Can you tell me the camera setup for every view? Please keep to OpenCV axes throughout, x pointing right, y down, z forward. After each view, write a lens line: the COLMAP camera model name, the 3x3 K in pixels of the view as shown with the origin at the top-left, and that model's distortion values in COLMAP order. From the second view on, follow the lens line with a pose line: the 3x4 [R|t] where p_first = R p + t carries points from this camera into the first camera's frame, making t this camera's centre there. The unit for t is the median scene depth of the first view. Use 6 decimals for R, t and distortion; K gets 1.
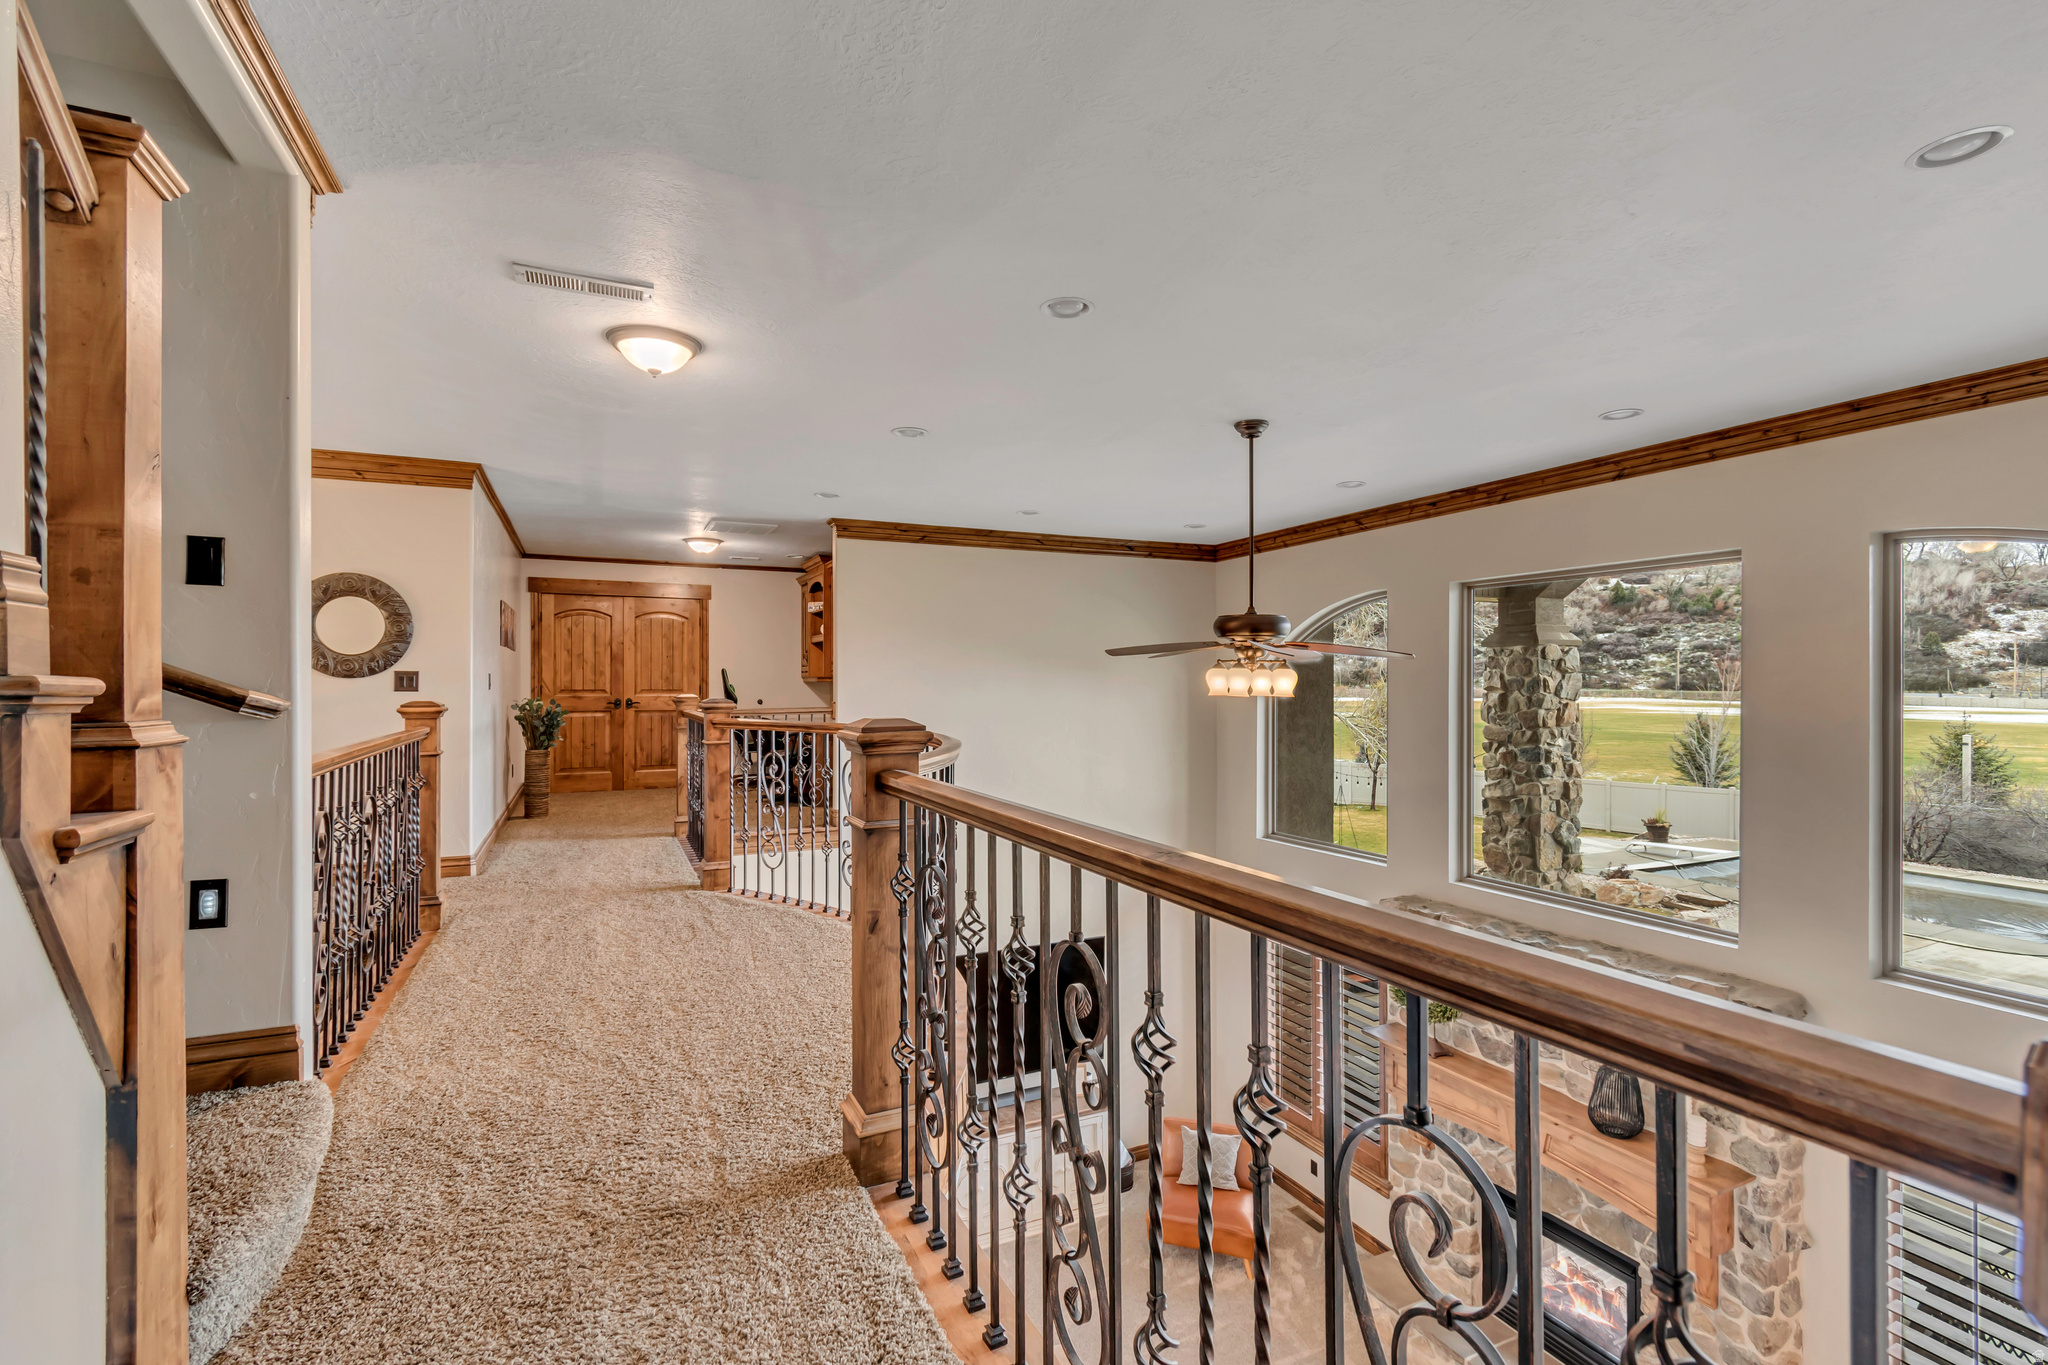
lens RADIAL K [[915.7, 0, 1028.7], [0, 915.7, 683.5], [0, 0, 1]] dist [0.001031, -0.000299]
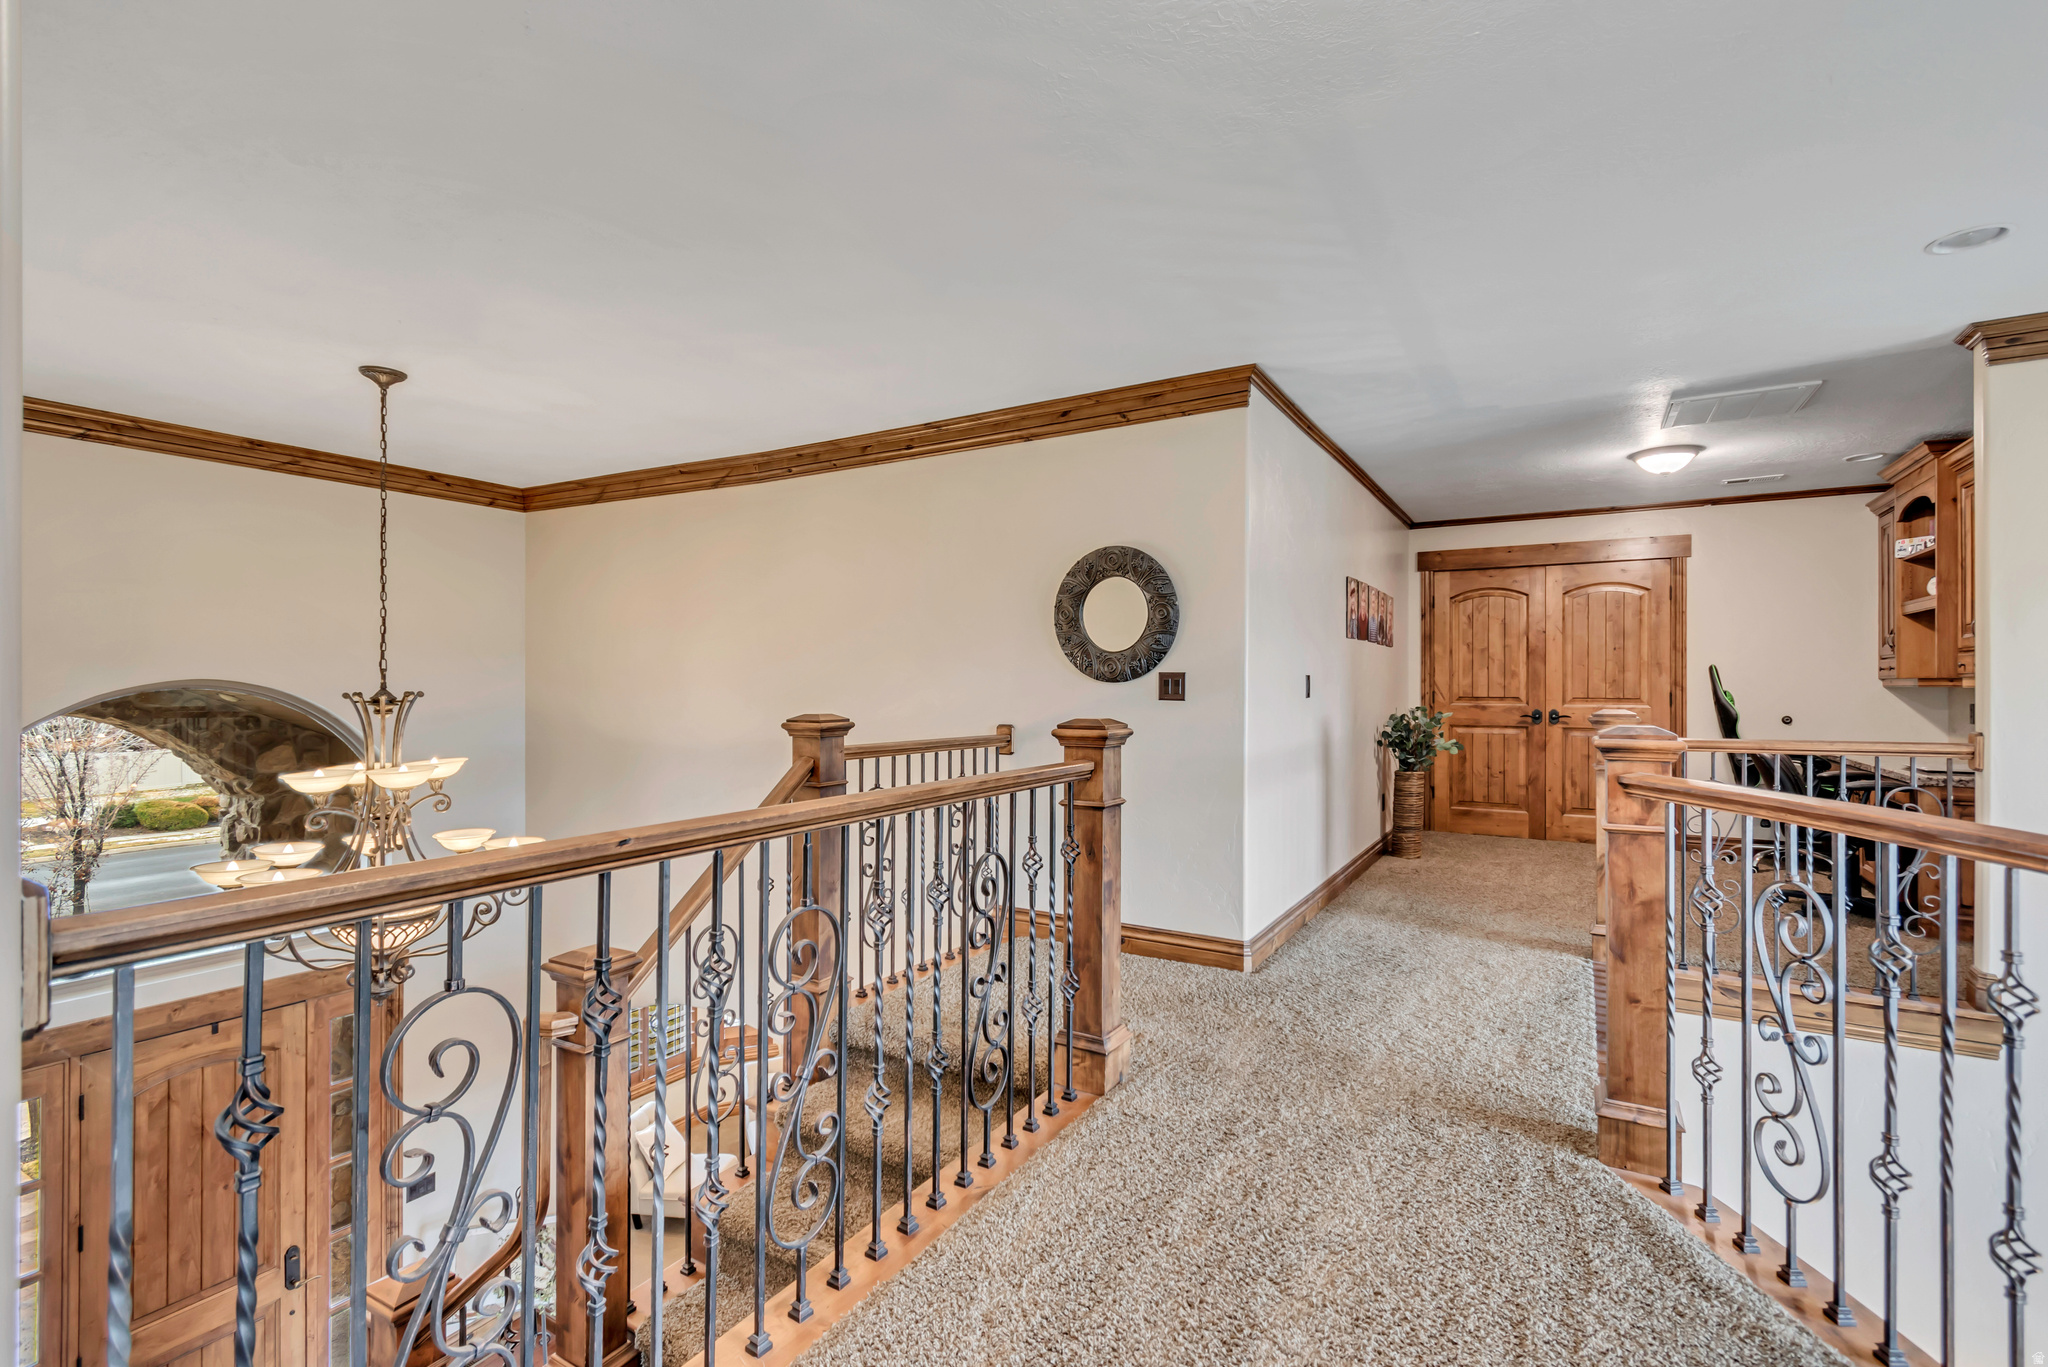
lens RADIAL K [[915.7, 0, 1030.0], [0, 915.7, 685.3], [0, 0, 1]] dist [0.001031, -0.000299]
pose [[0.551226, 0.001192, -0.834355, -0.075155], [-0.002120, 0.999998, 0.000028, -0.001857], [0.834353, 0.001754, 0.551227, 0.288839]]
